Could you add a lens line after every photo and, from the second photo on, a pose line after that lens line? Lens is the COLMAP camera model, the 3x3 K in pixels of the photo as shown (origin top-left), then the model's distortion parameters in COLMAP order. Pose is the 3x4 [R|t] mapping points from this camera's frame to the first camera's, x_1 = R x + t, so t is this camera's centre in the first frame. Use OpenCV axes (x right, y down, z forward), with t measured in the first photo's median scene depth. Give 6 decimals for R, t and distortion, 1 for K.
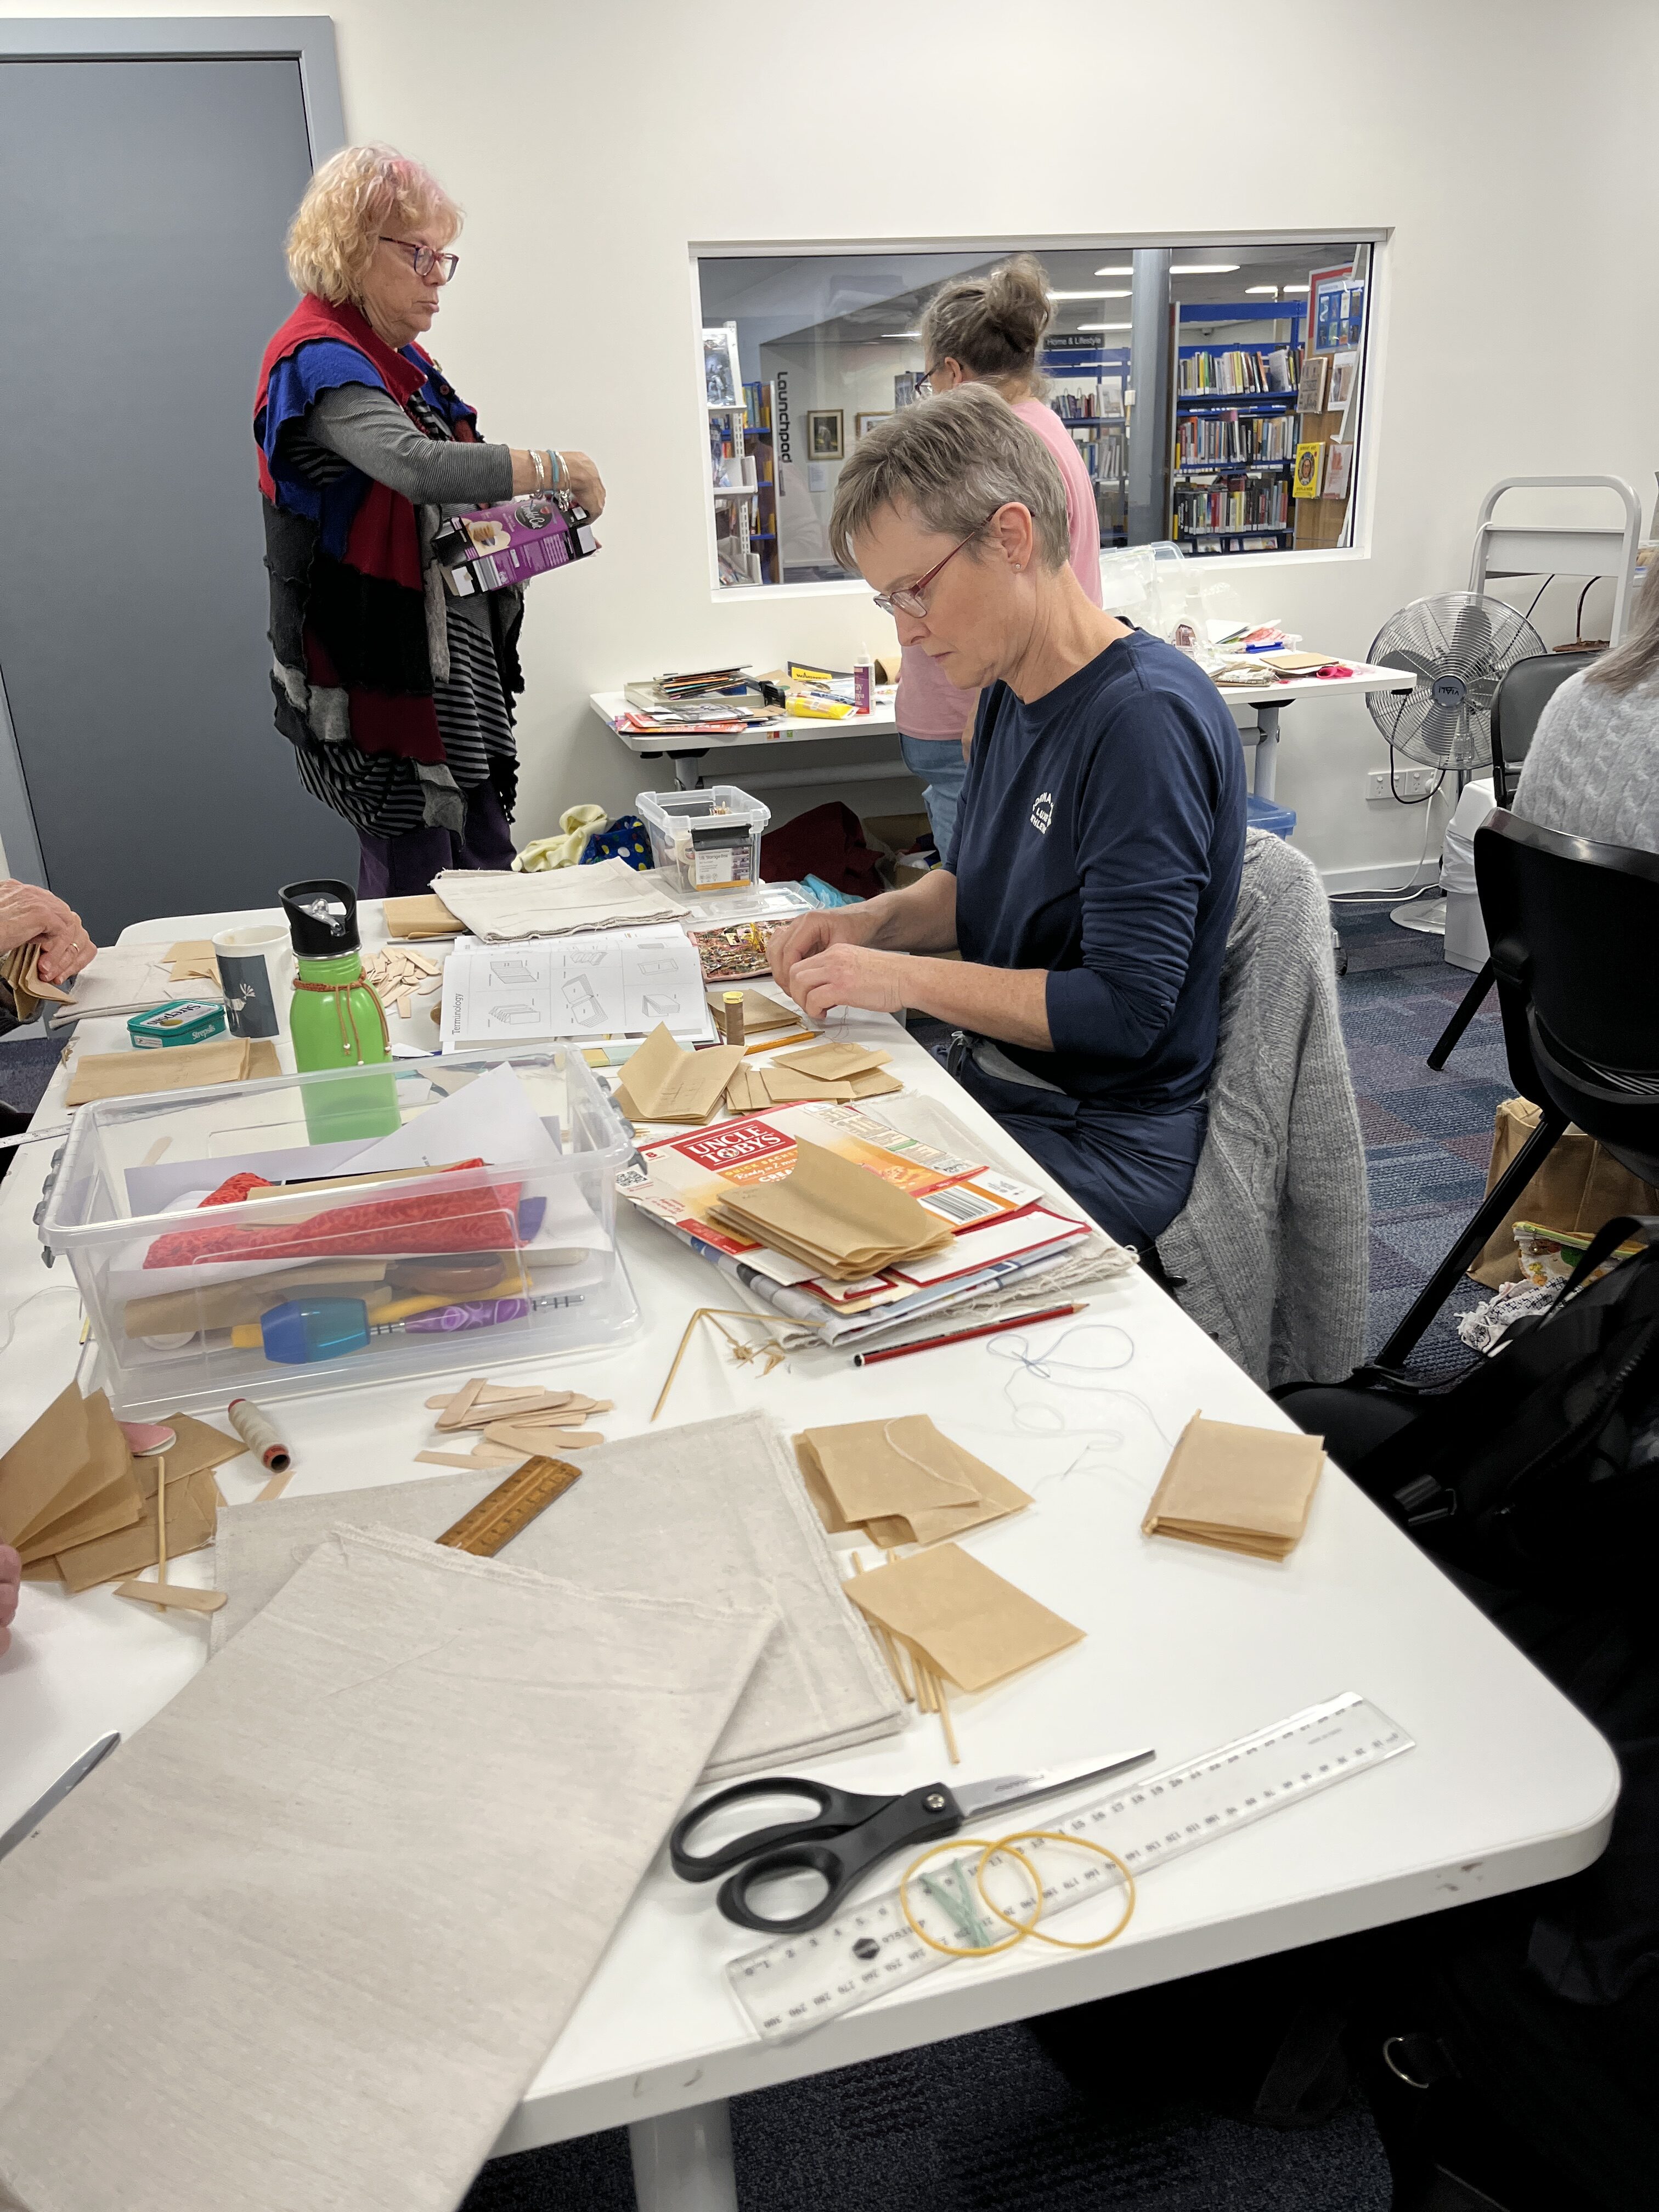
lens RADIAL K [[1669.0, 0, 828.3], [0, 1669.0, 1137.1], [0, 0, 1]] dist [0.039496, -0.001572]
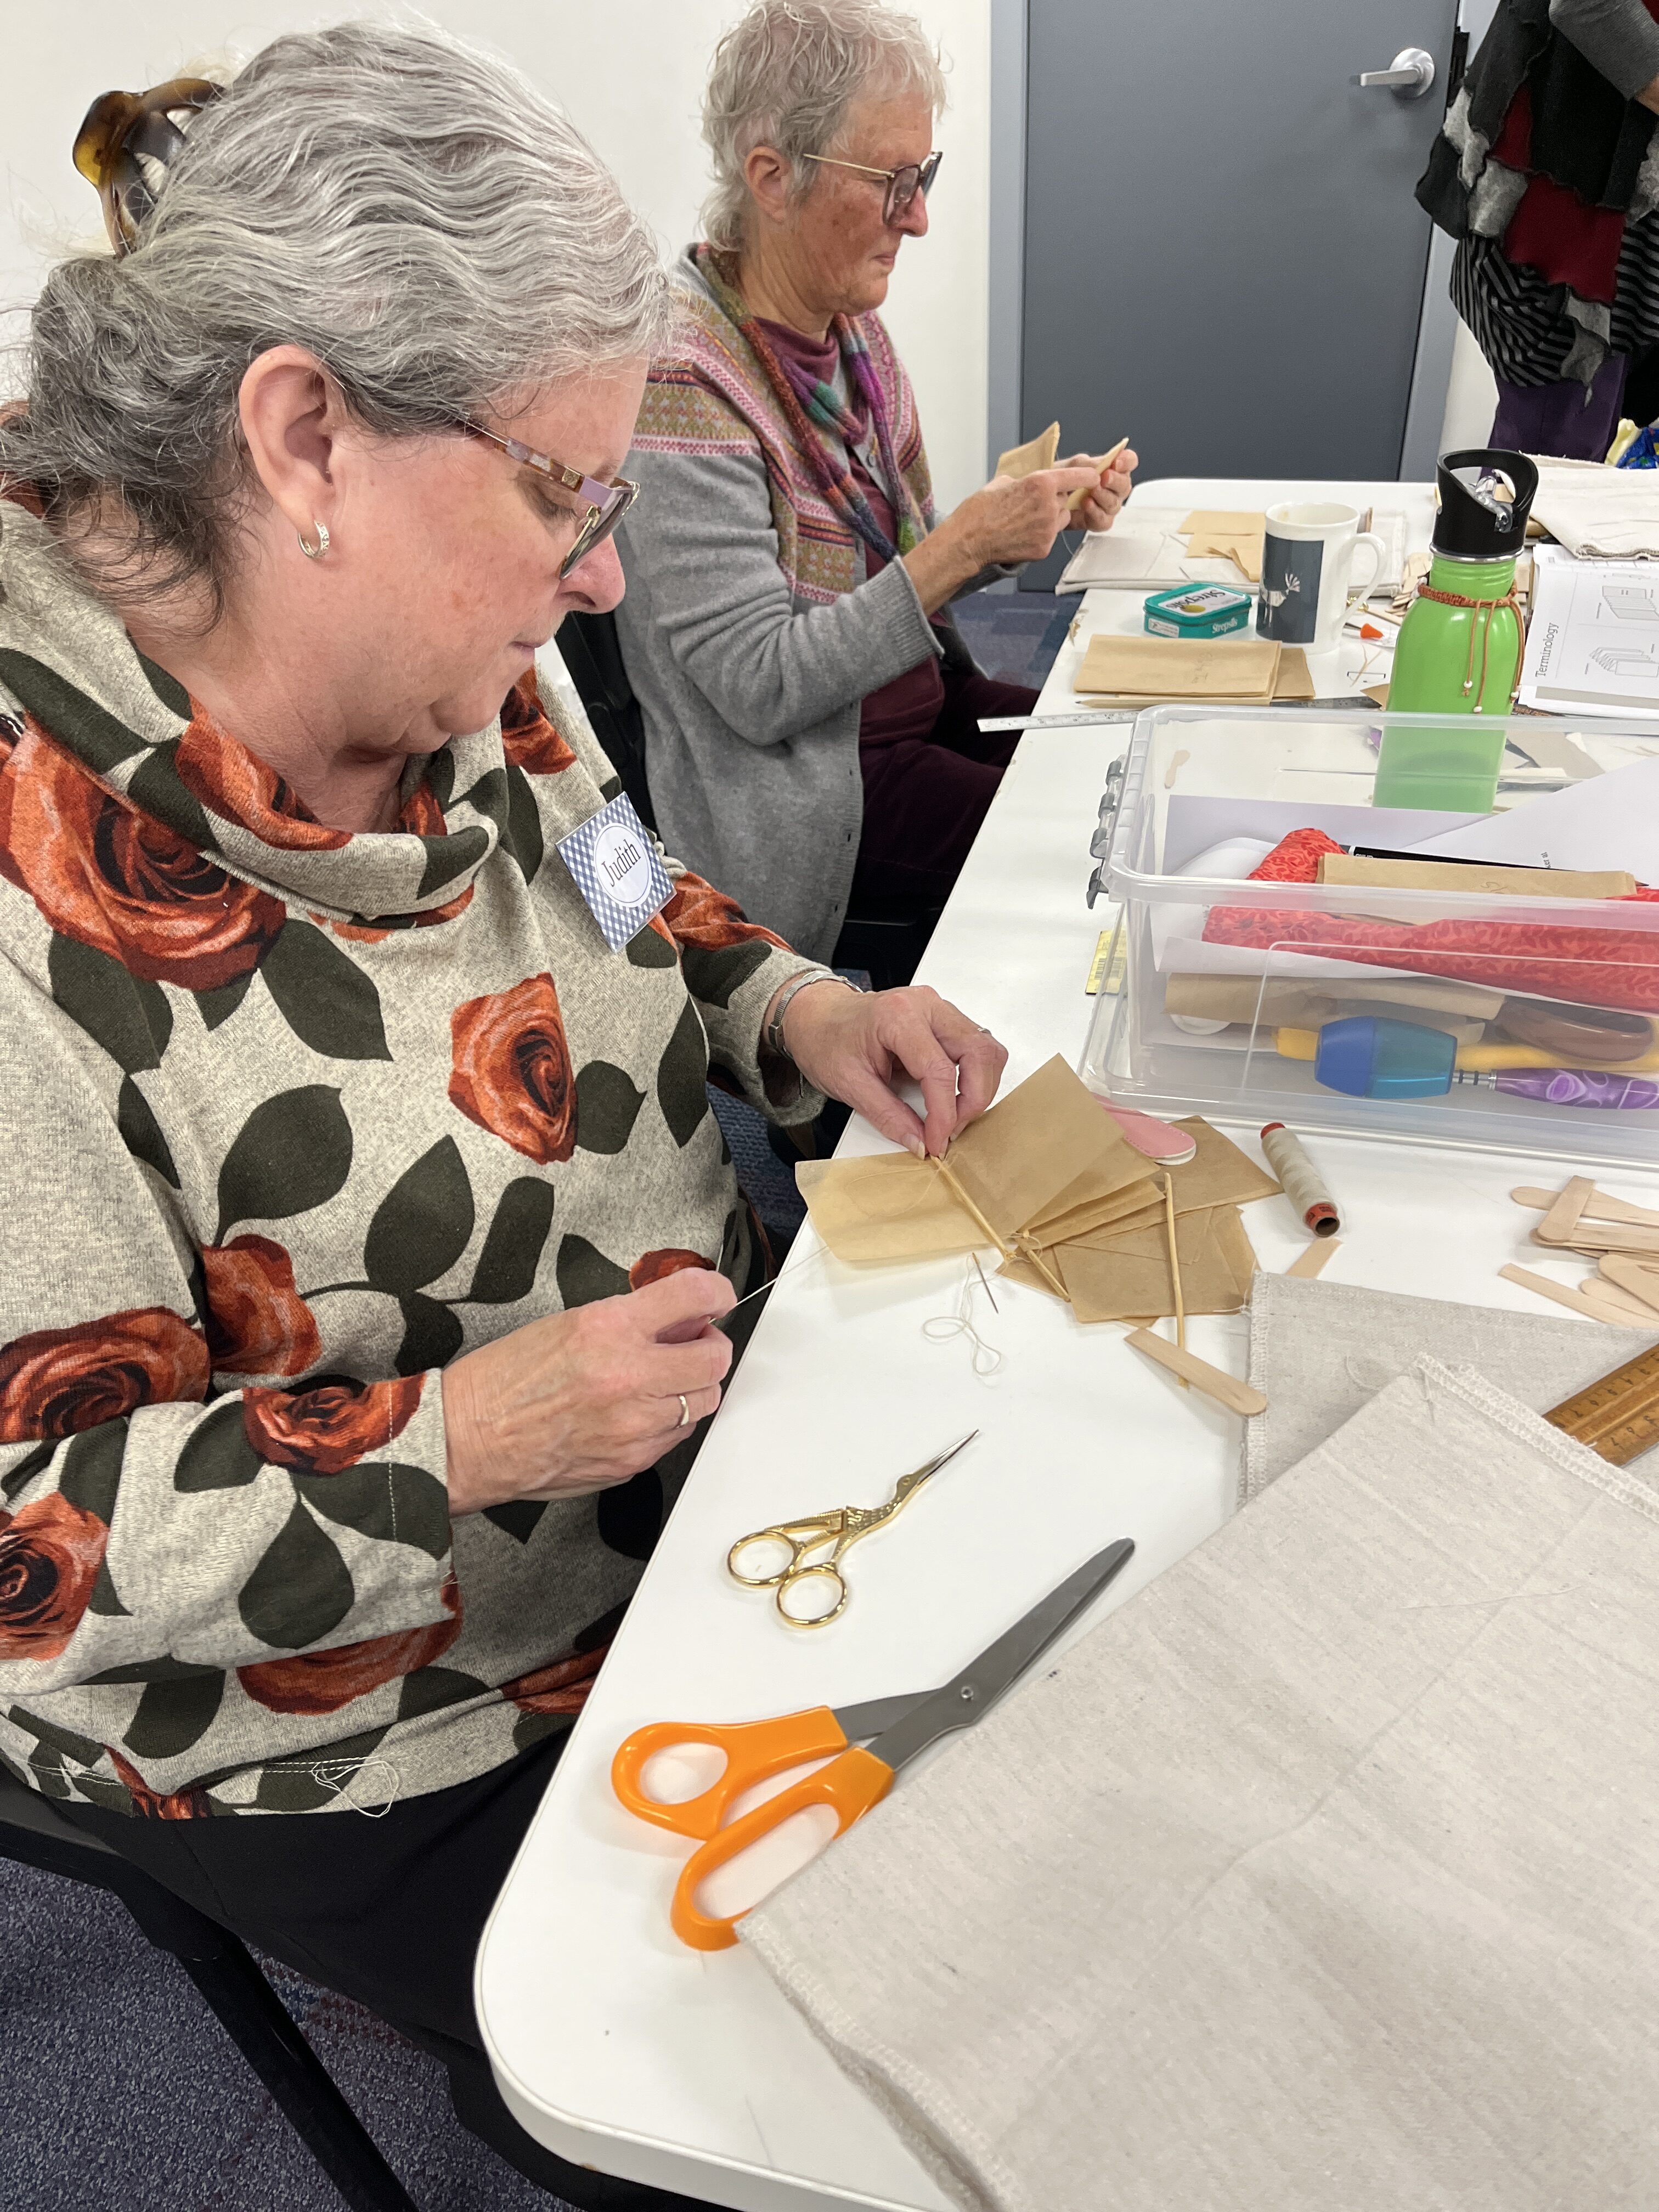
lens RADIAL K [[1707.6, 0, 834.2], [0, 1707.6, 1111.8], [0, 0, 1]] dist [0.063254, -0.062166]
pose [[0.867726, 0.273432, -0.415074, -0.146508], [-0.181330, 0.951678, 0.247848, -0.010269], [0.462786, -0.139799, 0.875377, 0.139498]]
